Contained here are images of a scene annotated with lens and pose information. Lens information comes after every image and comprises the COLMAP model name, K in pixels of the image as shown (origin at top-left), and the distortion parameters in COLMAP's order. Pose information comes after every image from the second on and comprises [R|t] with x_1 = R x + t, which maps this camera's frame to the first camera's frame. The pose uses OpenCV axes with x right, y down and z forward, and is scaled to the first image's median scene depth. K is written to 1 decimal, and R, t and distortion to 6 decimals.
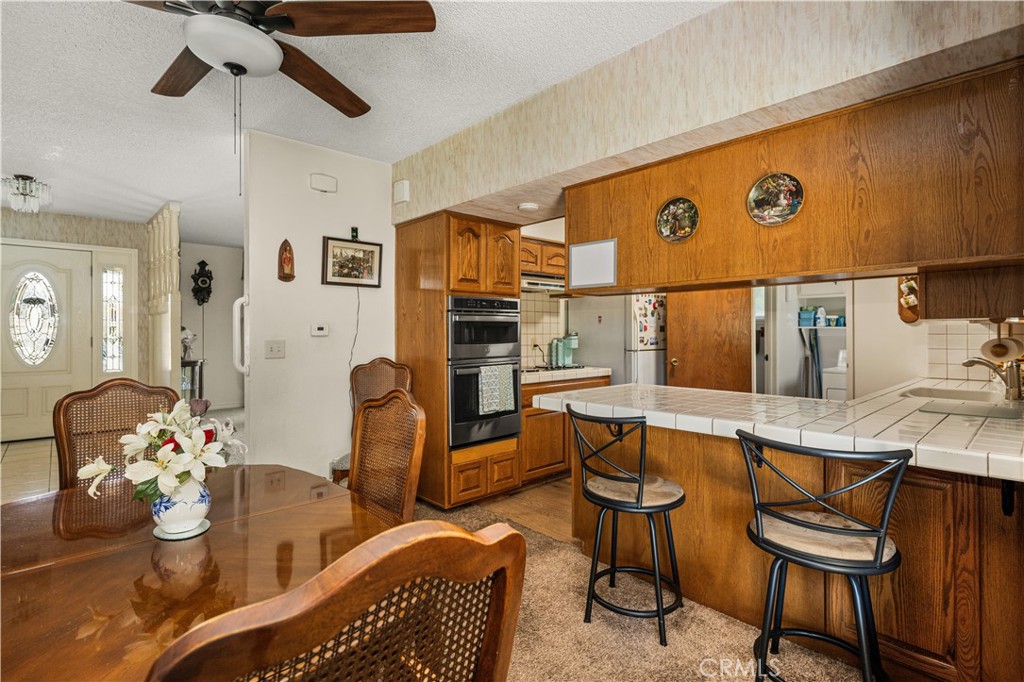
lens RADIAL K [[523.5, 0, 543.8], [0, 523.5, 333.8], [0, 0, 1]] dist [0.001046, 0.000184]
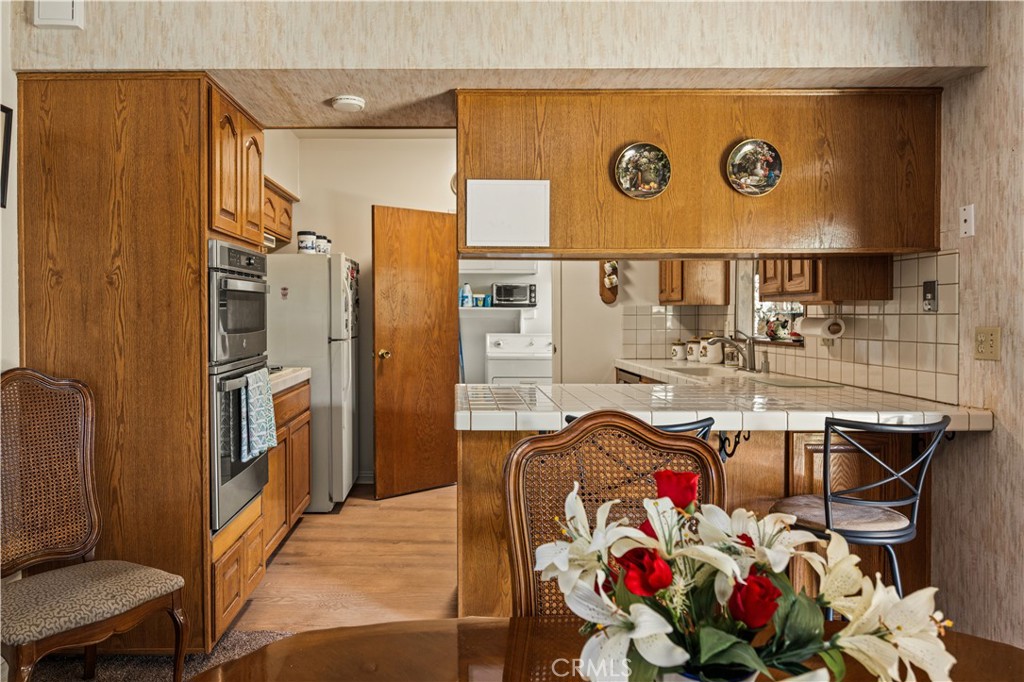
lens RADIAL K [[696.7, 0, 506.9], [0, 696.7, 321.8], [0, 0, 1]] dist [0.001731, 0.001515]
pose [[0.673127, -0.007137, 0.739492, -0.675743], [0.001309, 0.999963, 0.008460, 0.003190], [-0.739525, -0.004726, 0.673112, 0.441177]]
